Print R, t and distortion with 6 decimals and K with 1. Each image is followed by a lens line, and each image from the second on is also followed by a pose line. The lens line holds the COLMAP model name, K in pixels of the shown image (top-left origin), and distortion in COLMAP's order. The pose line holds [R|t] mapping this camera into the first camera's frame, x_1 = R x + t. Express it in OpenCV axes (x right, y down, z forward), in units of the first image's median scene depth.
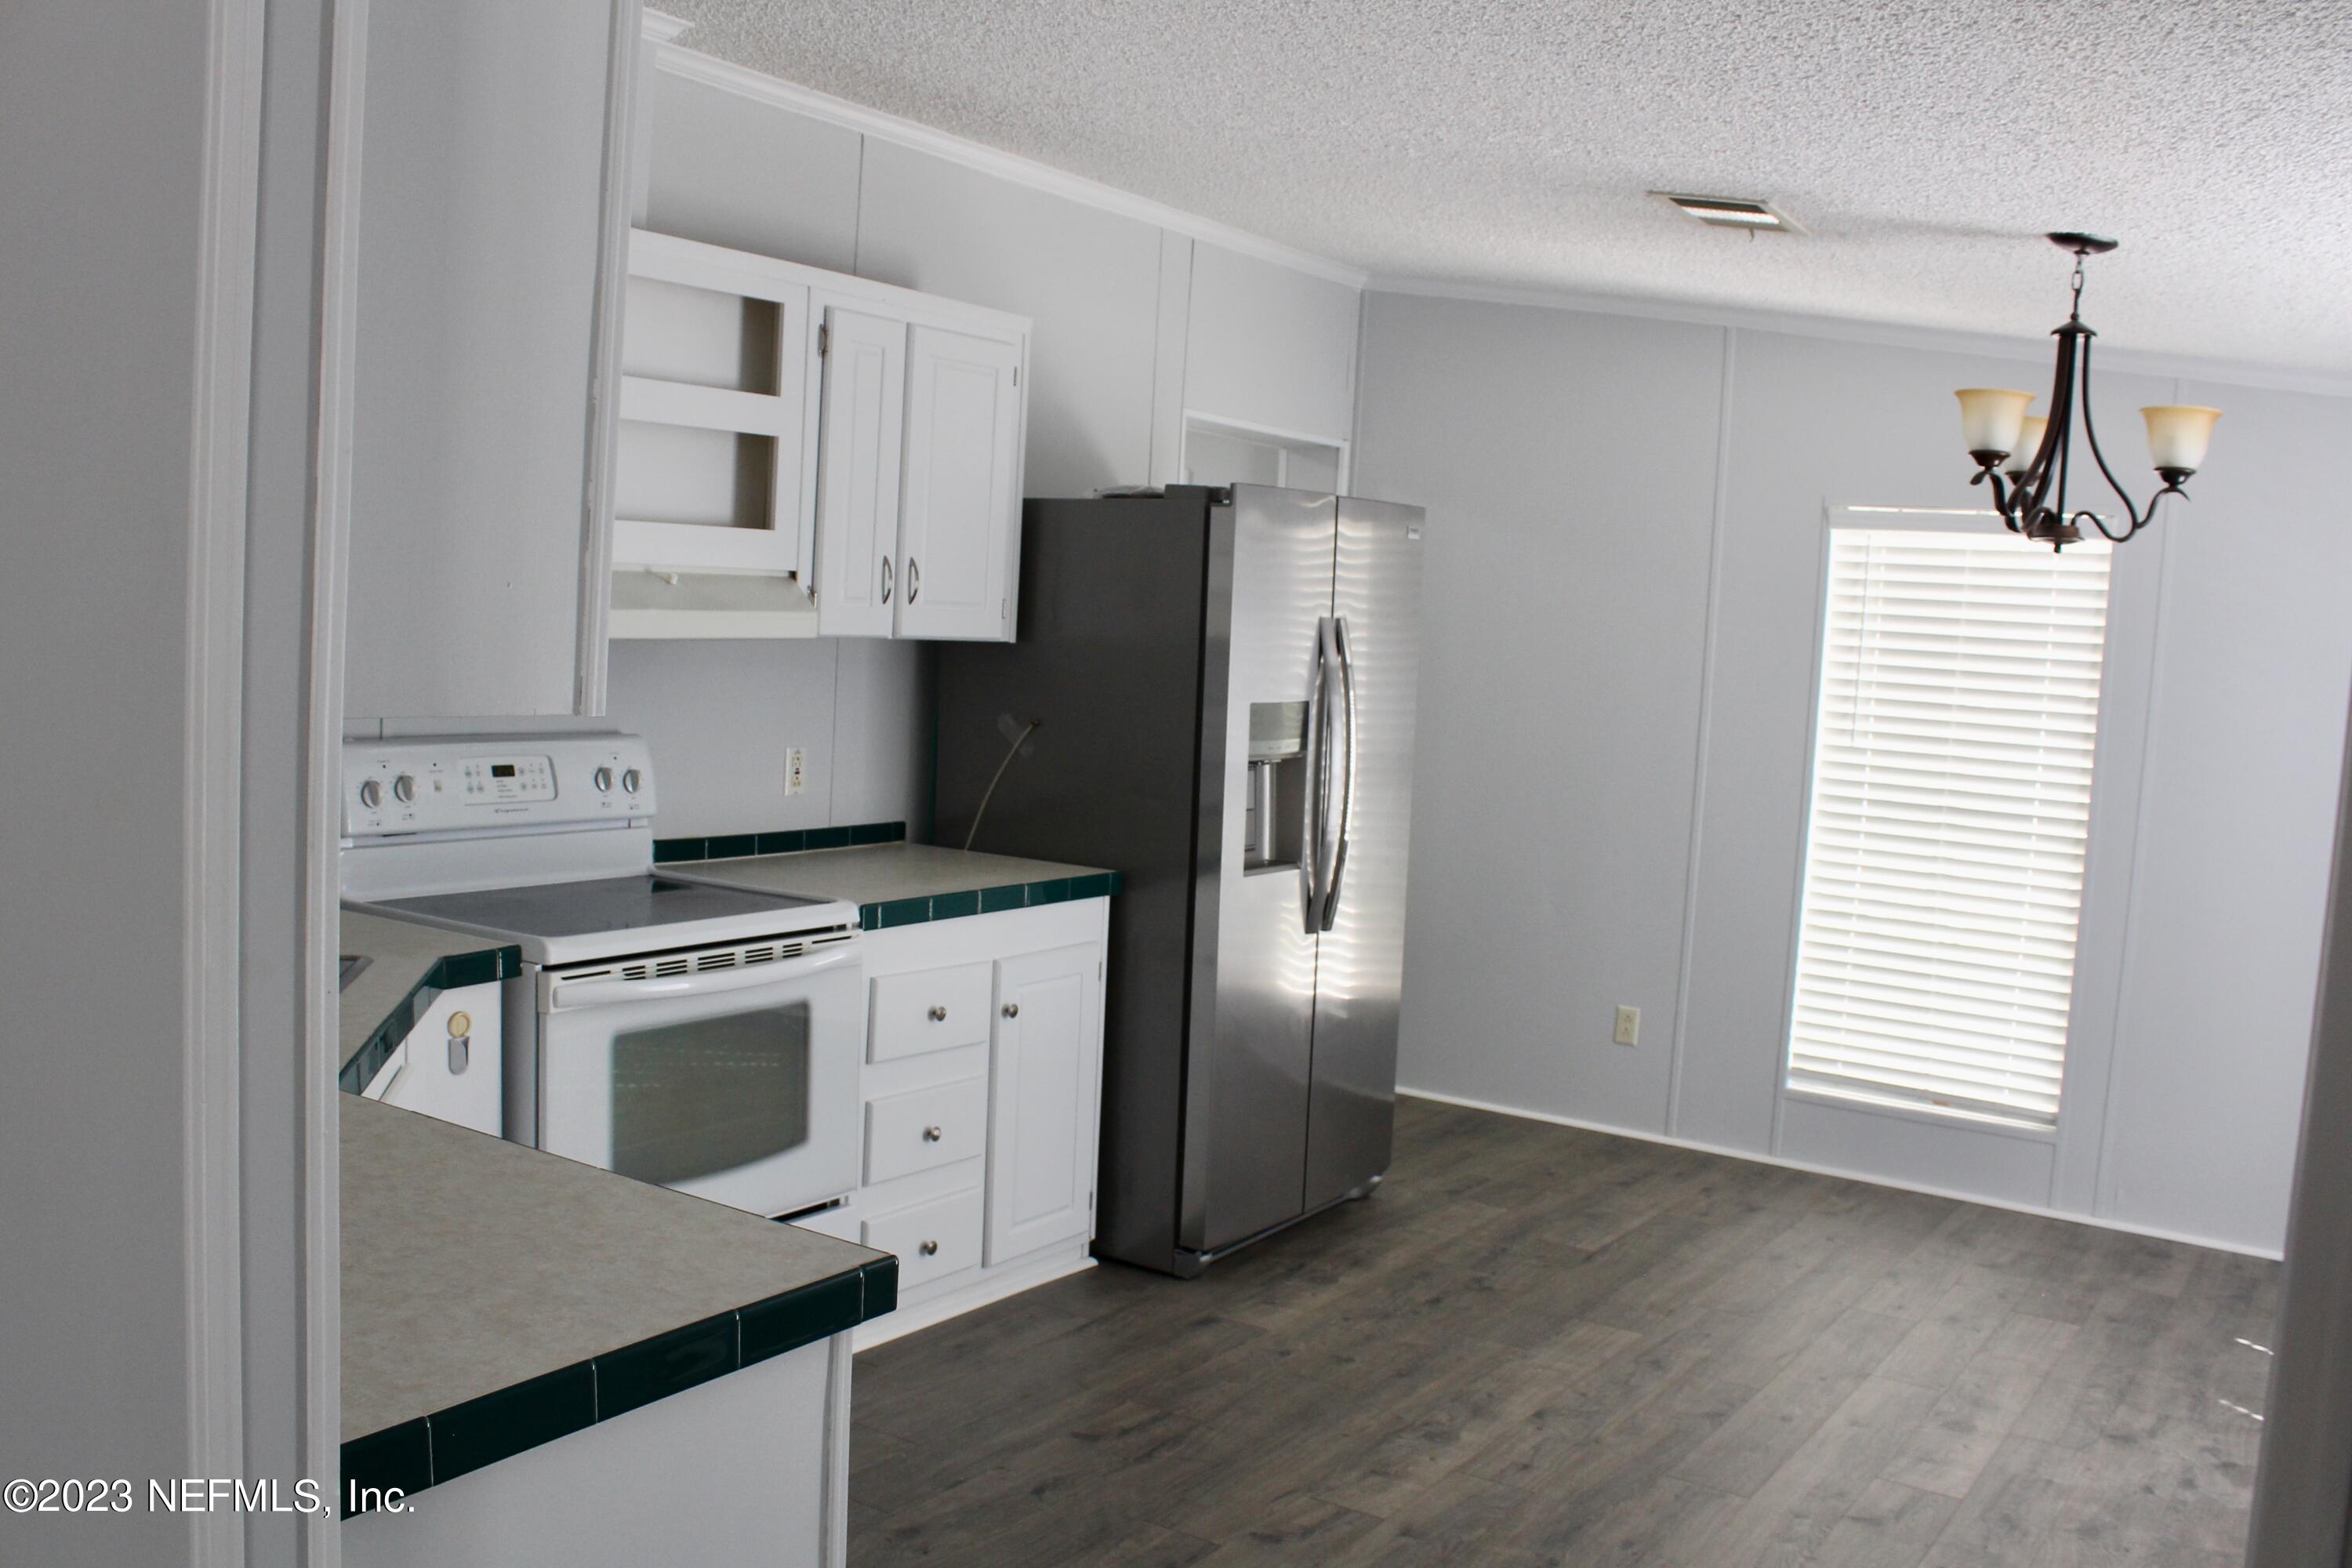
lens RADIAL K [[2070.1, 0, 1176.0], [0, 2070.1, 784.0], [0, 0, 1]] dist [0.000980, 0.000294]
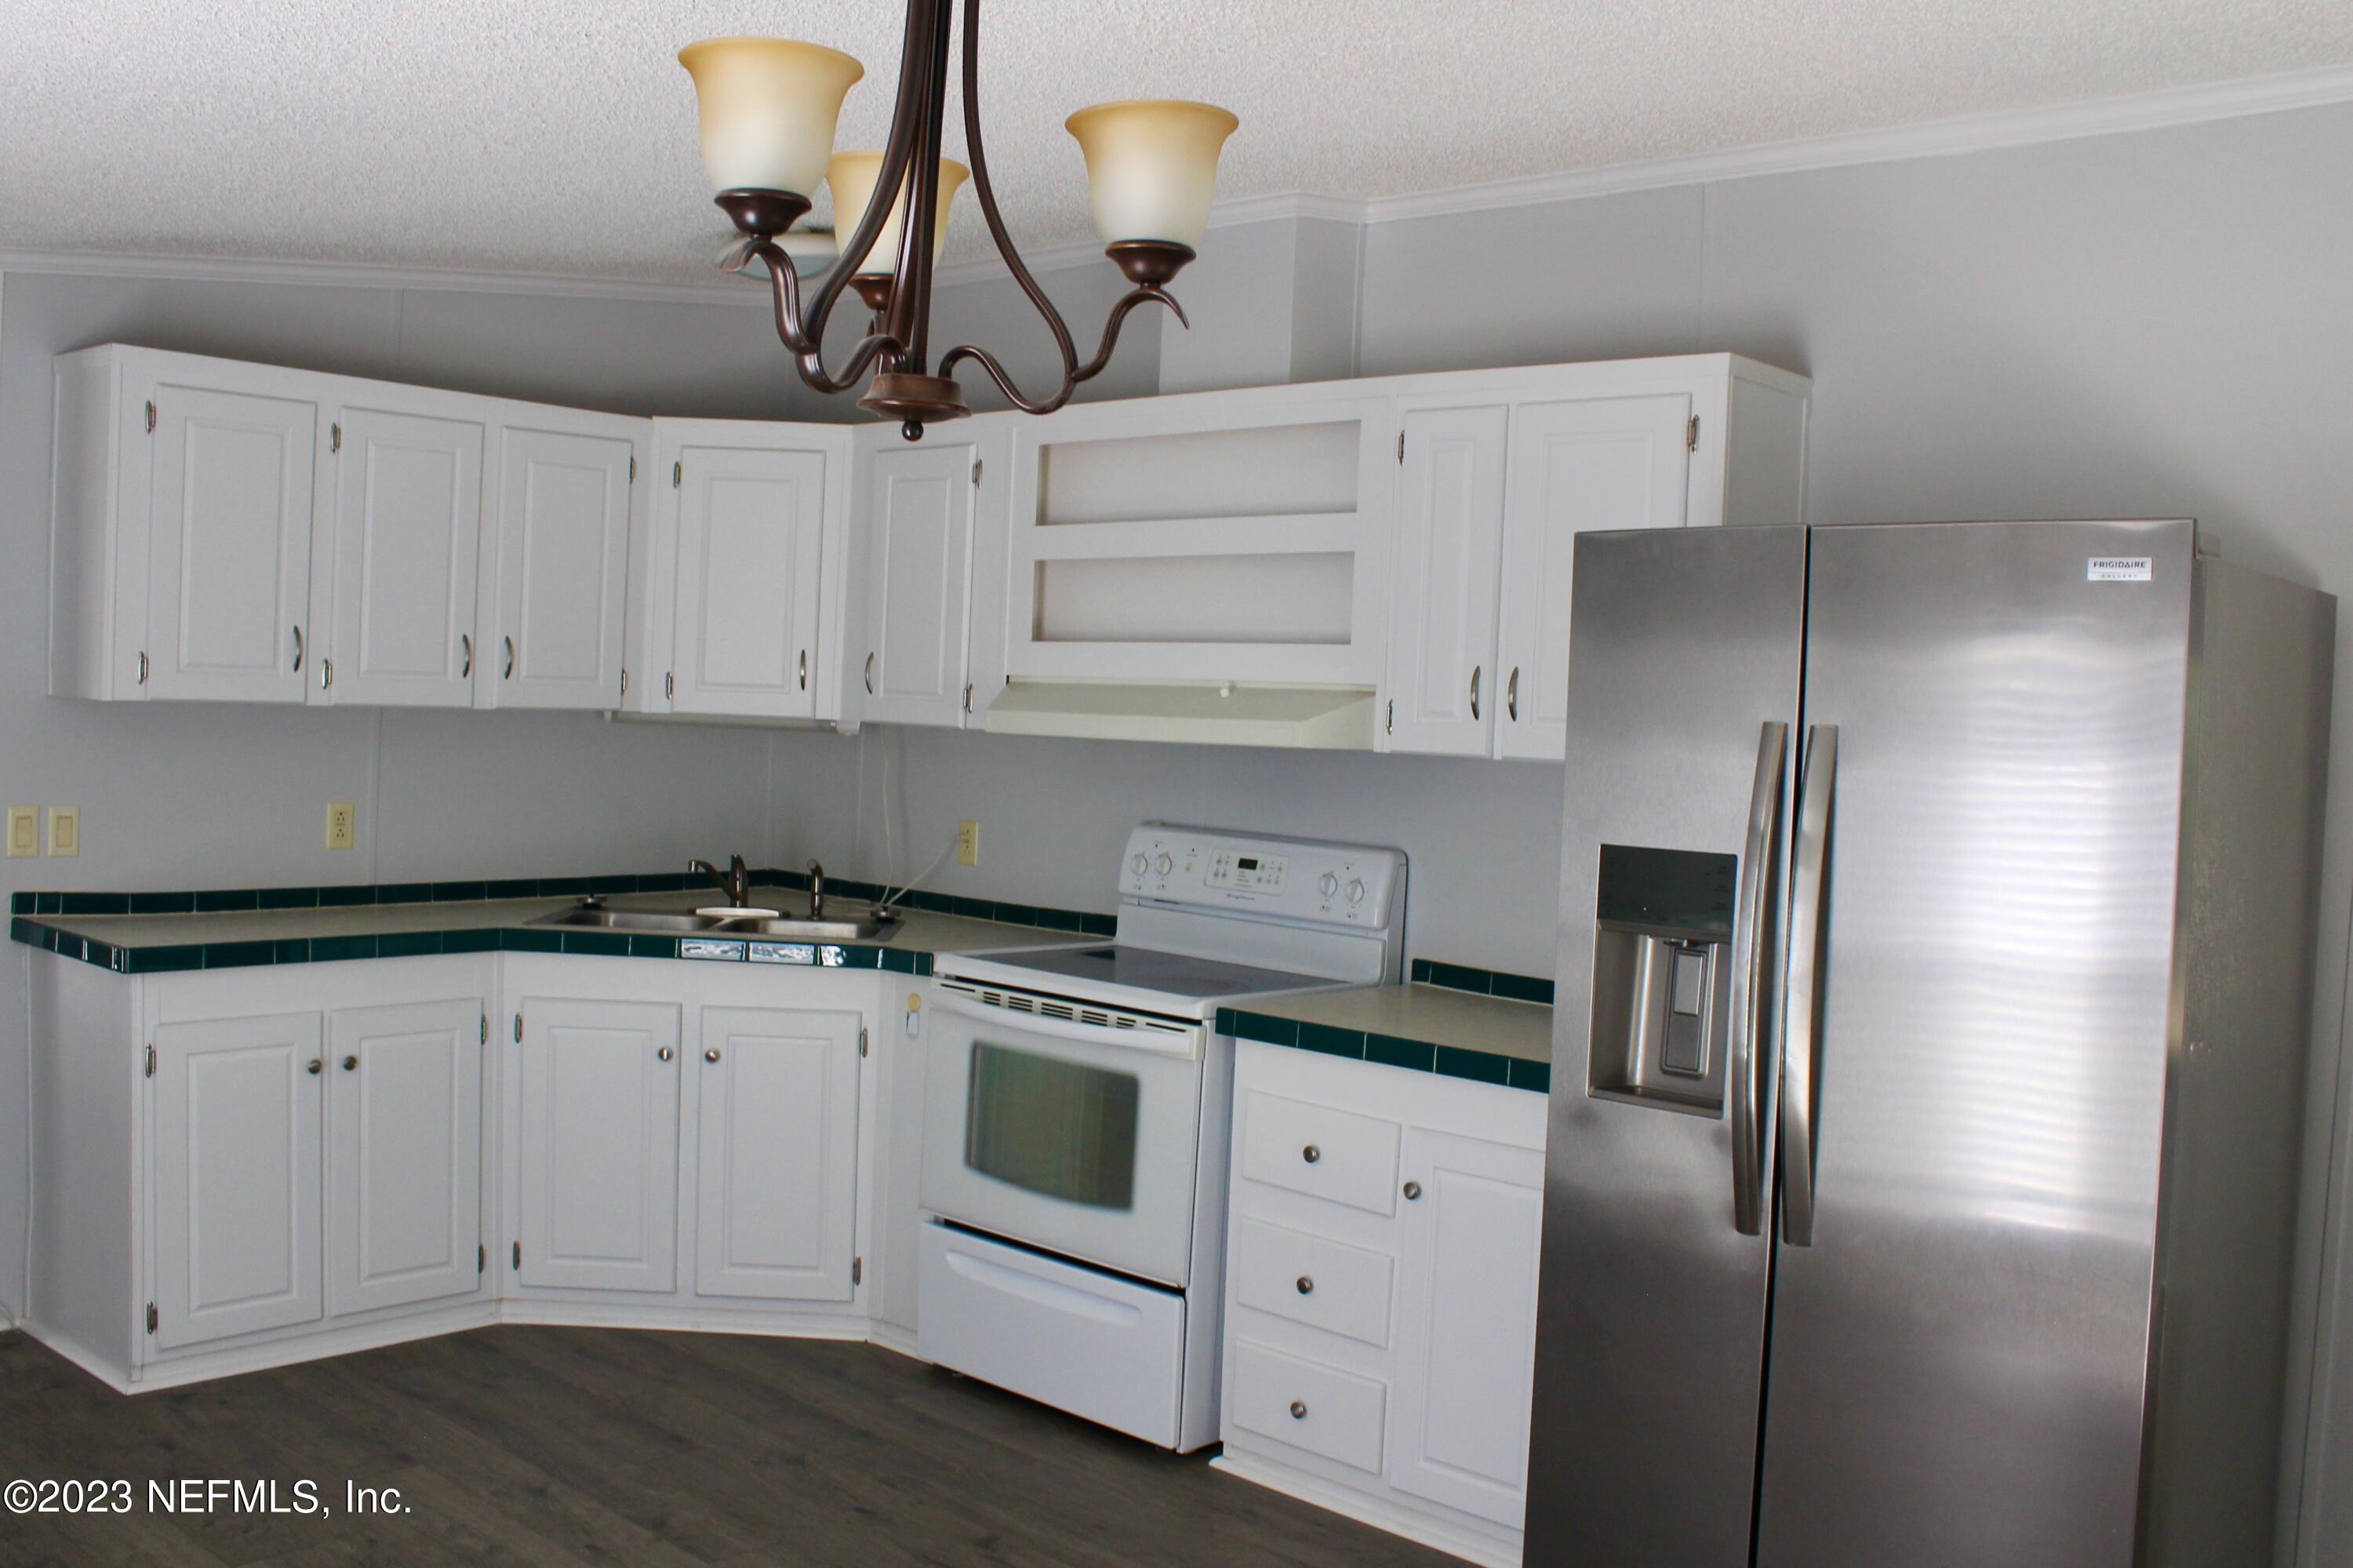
lens RADIAL K [[2186.0, 0, 1176.5], [0, 2186.0, 784.0], [0, 0, 1]] dist [-0.094901, 0.000709]
pose [[-0.134995, -0.019481, -0.990655, 0.921853], [-0.136508, 0.990639, -0.000879, -0.045246], [0.981398, 0.135114, -0.136390, 1.140942]]
